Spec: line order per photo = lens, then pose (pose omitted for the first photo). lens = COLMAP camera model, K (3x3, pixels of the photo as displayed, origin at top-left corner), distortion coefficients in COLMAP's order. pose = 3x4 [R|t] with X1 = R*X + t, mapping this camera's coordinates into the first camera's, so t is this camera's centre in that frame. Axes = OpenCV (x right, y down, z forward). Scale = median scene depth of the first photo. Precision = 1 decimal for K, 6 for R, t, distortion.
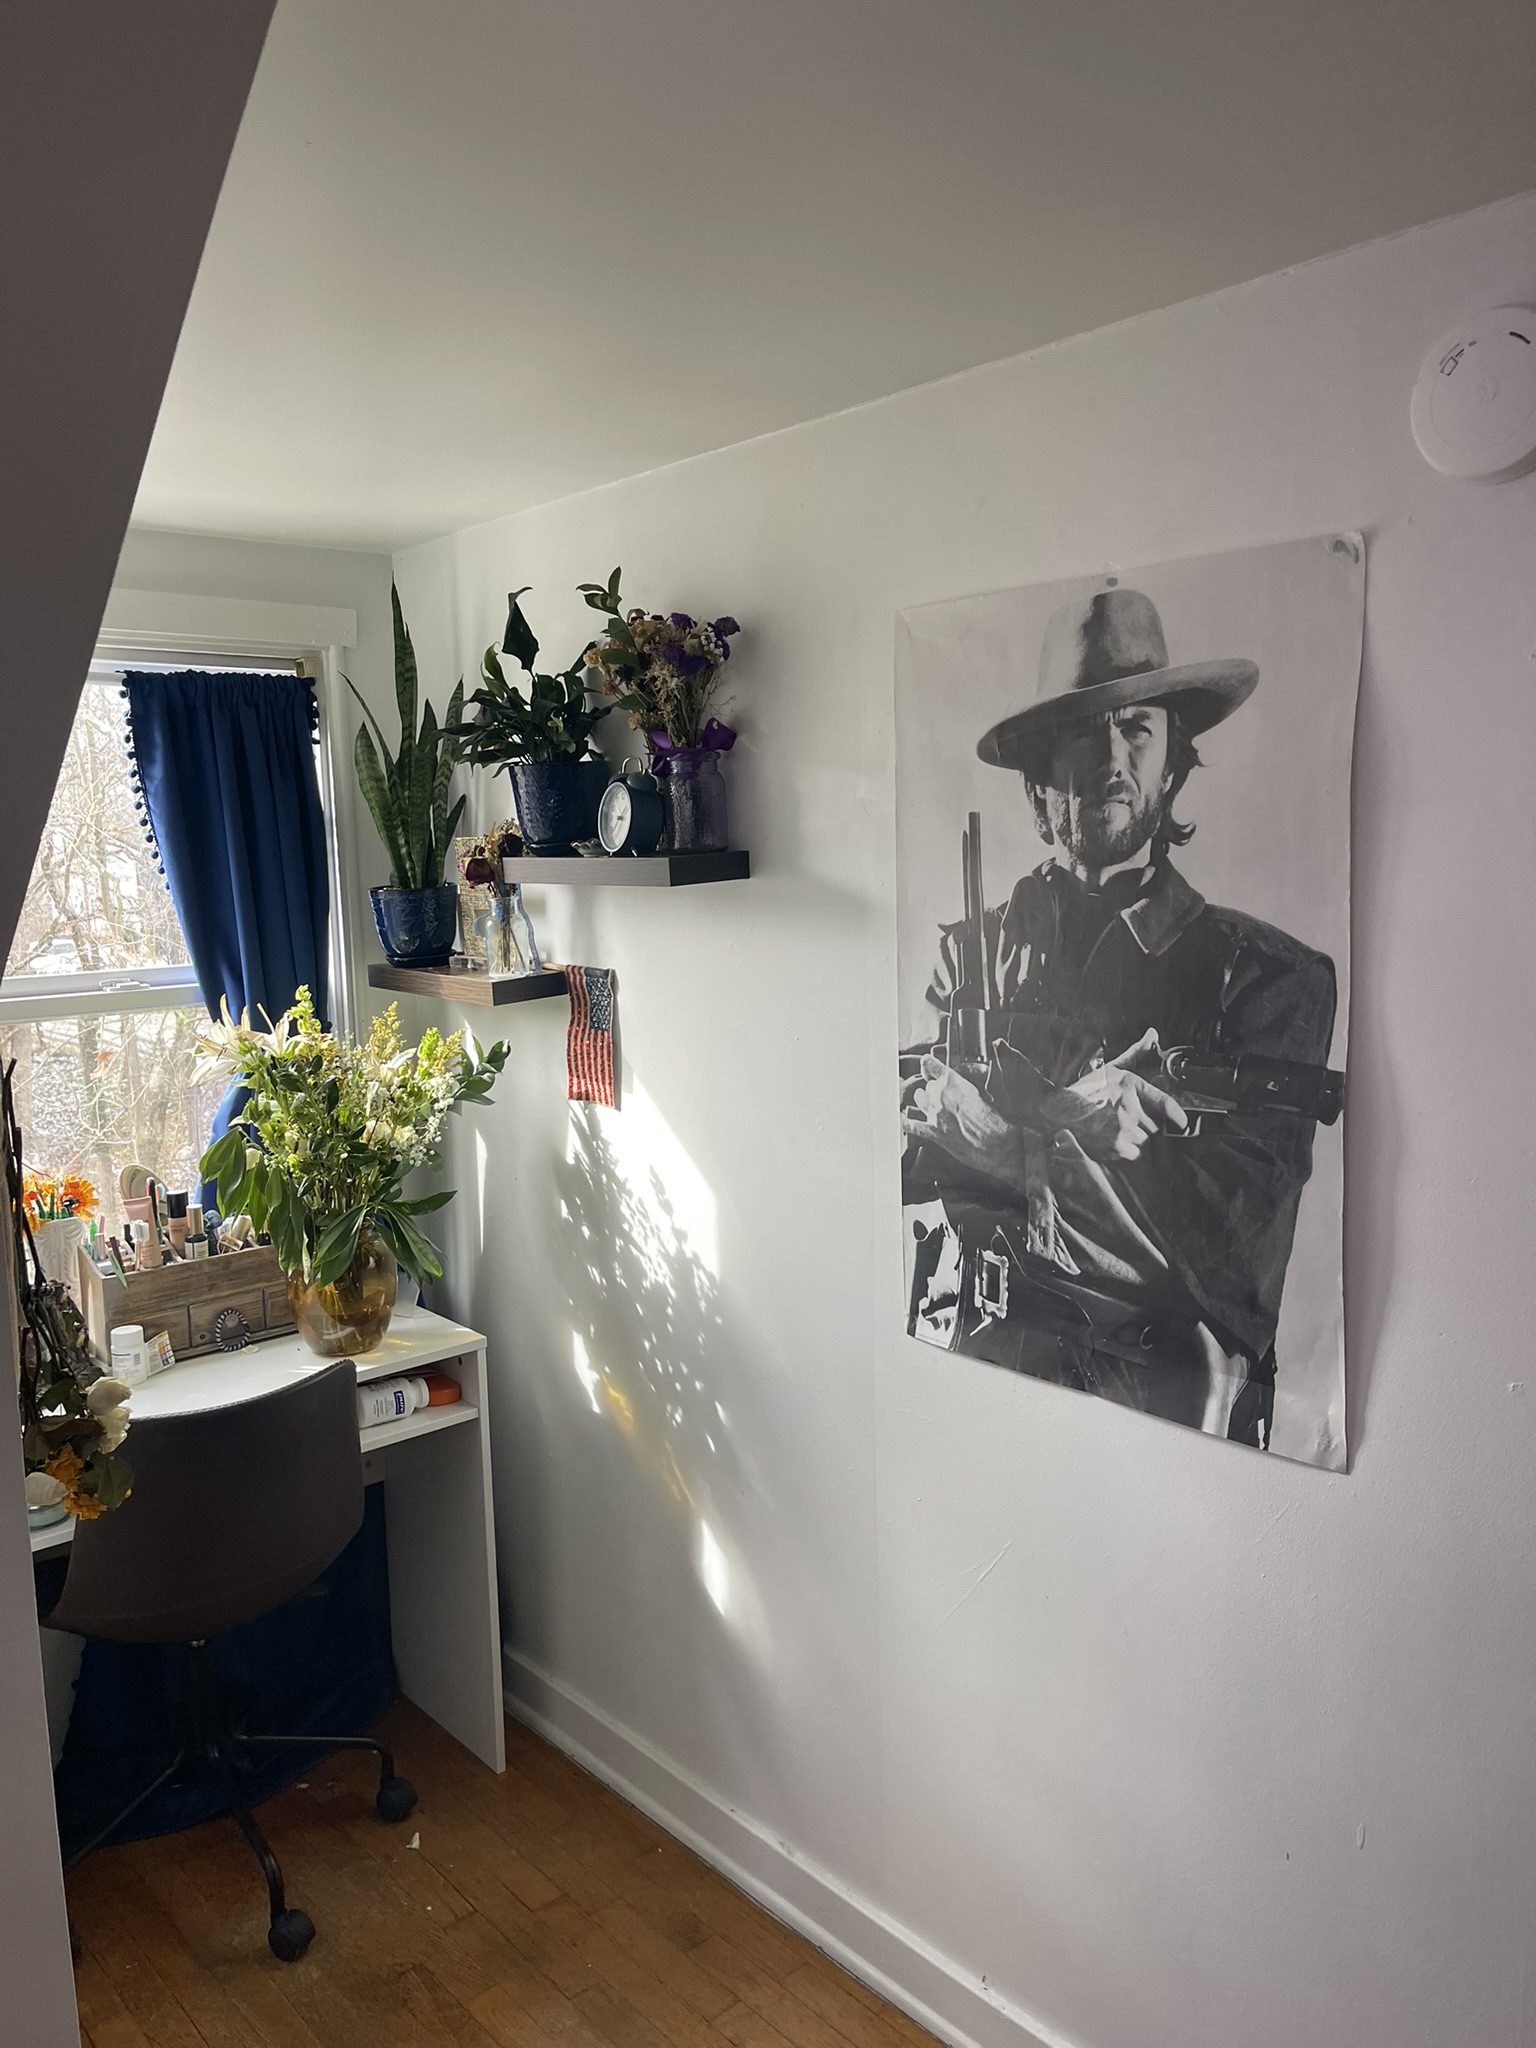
lens RADIAL K [[1556.6, 0, 774.8], [0, 1556.6, 1020.5], [0, 0, 1]] dist [0.078819, -0.106976]
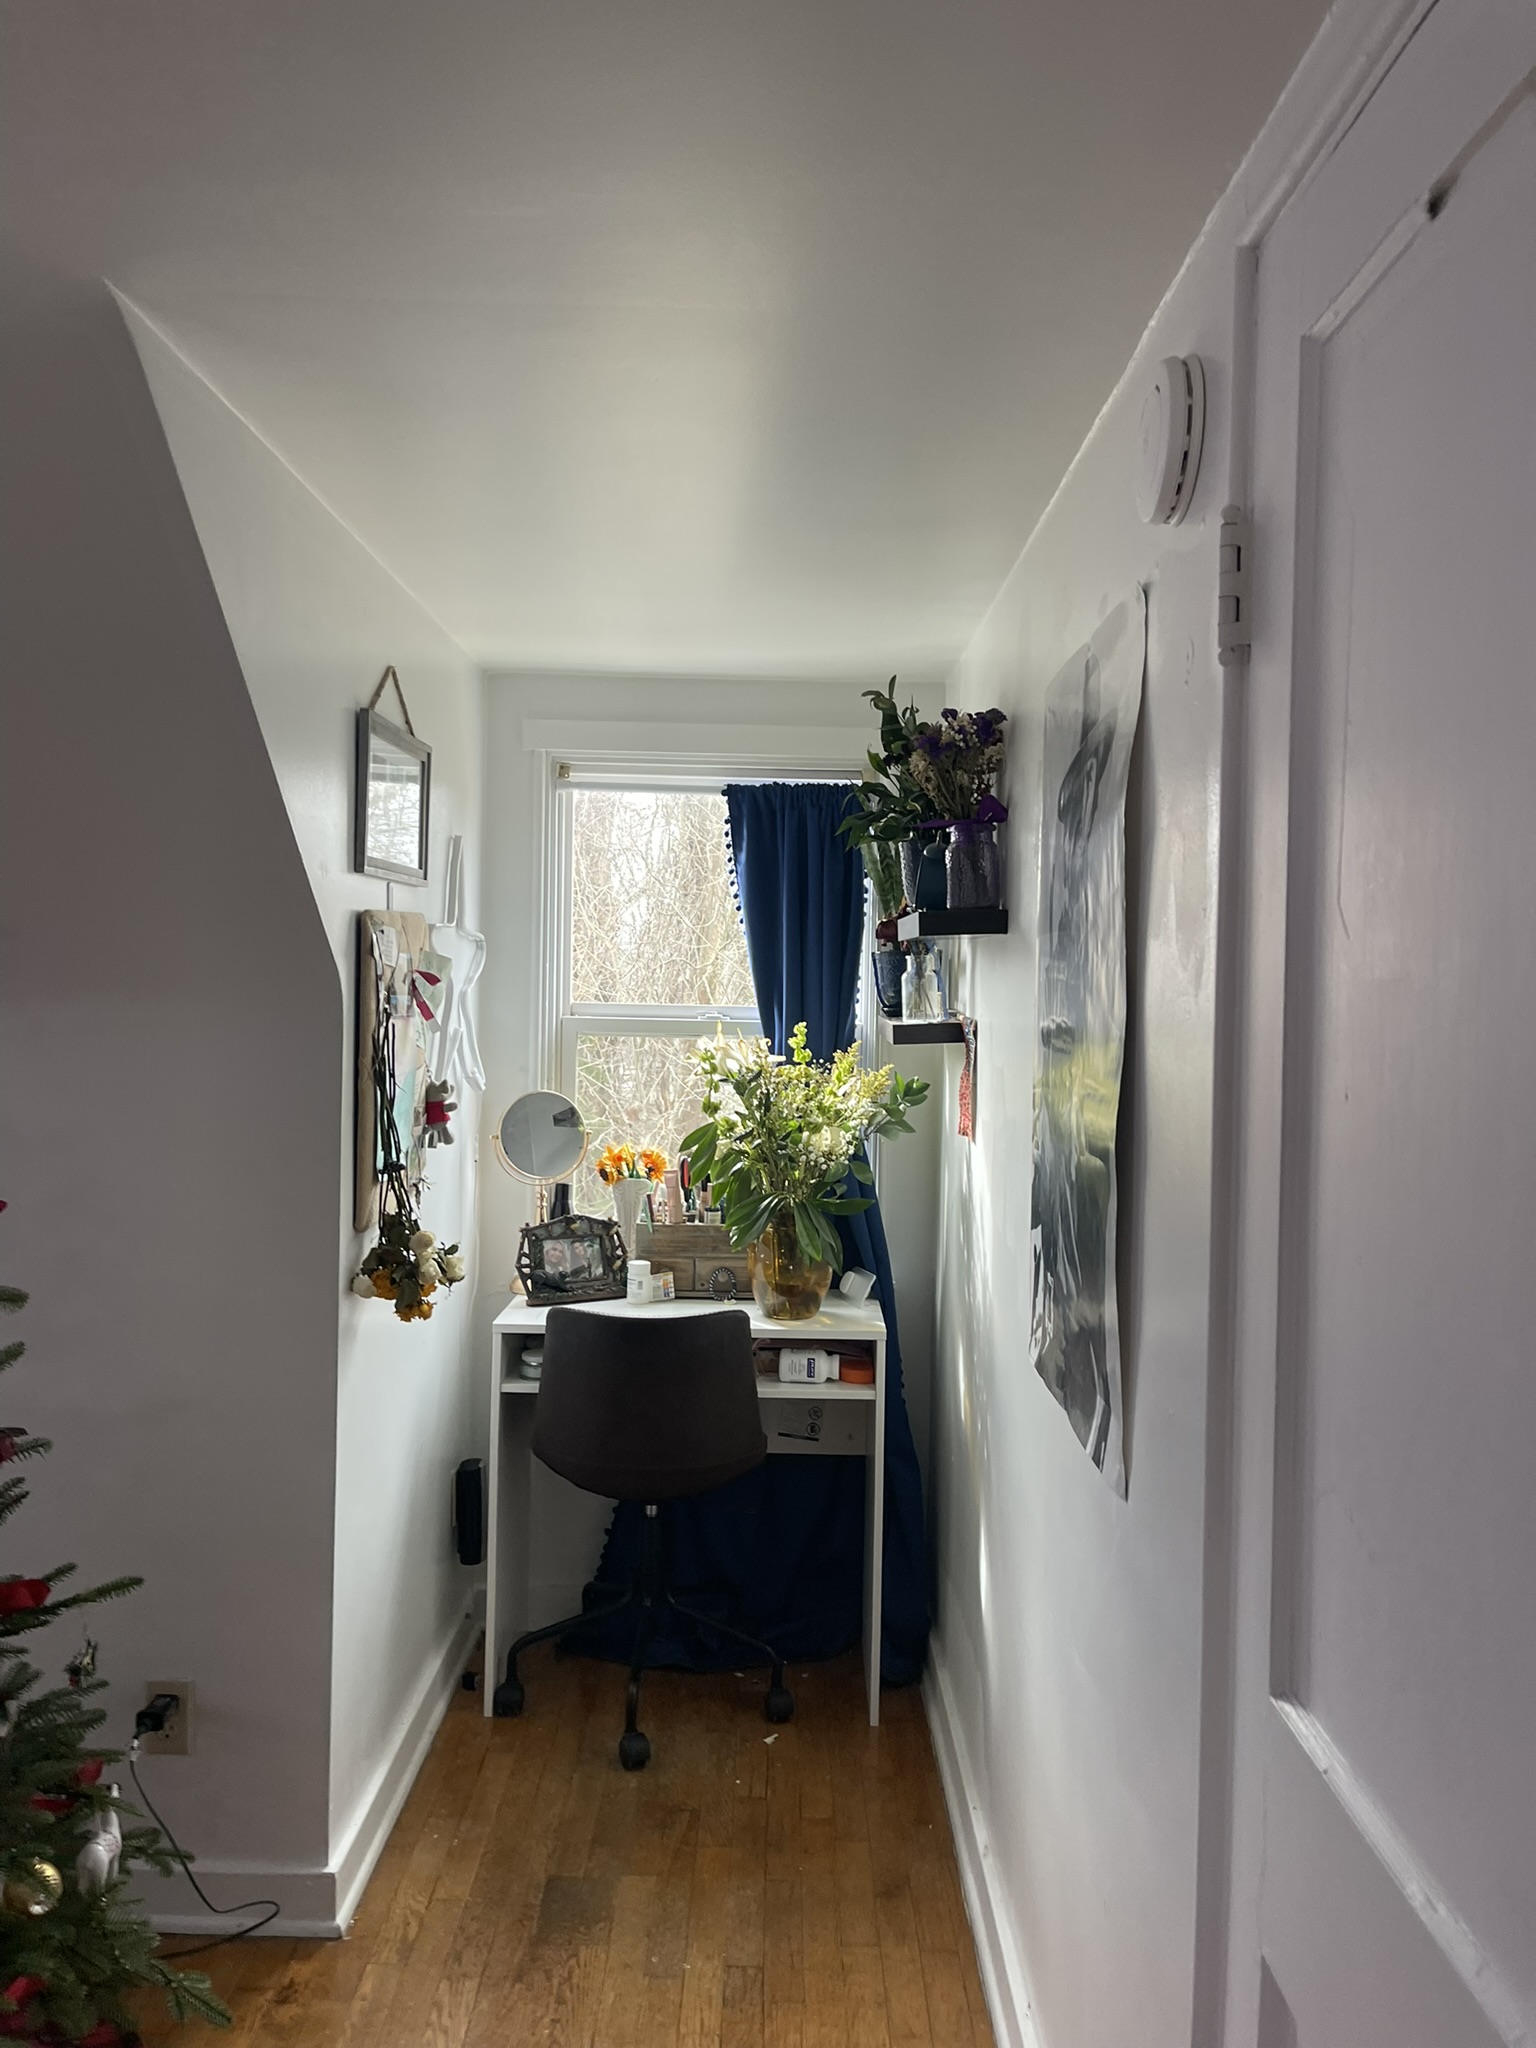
lens RADIAL K [[1556.6, 0, 787.9], [0, 1556.6, 1013.0], [0, 0, 1]] dist [0.078819, -0.106976]
pose [[0.755341, 0.059291, -0.652645, 0.782380], [-0.123358, 0.990960, -0.052743, 0.057318], [0.643618, 0.120348, 0.755826, 0.066735]]
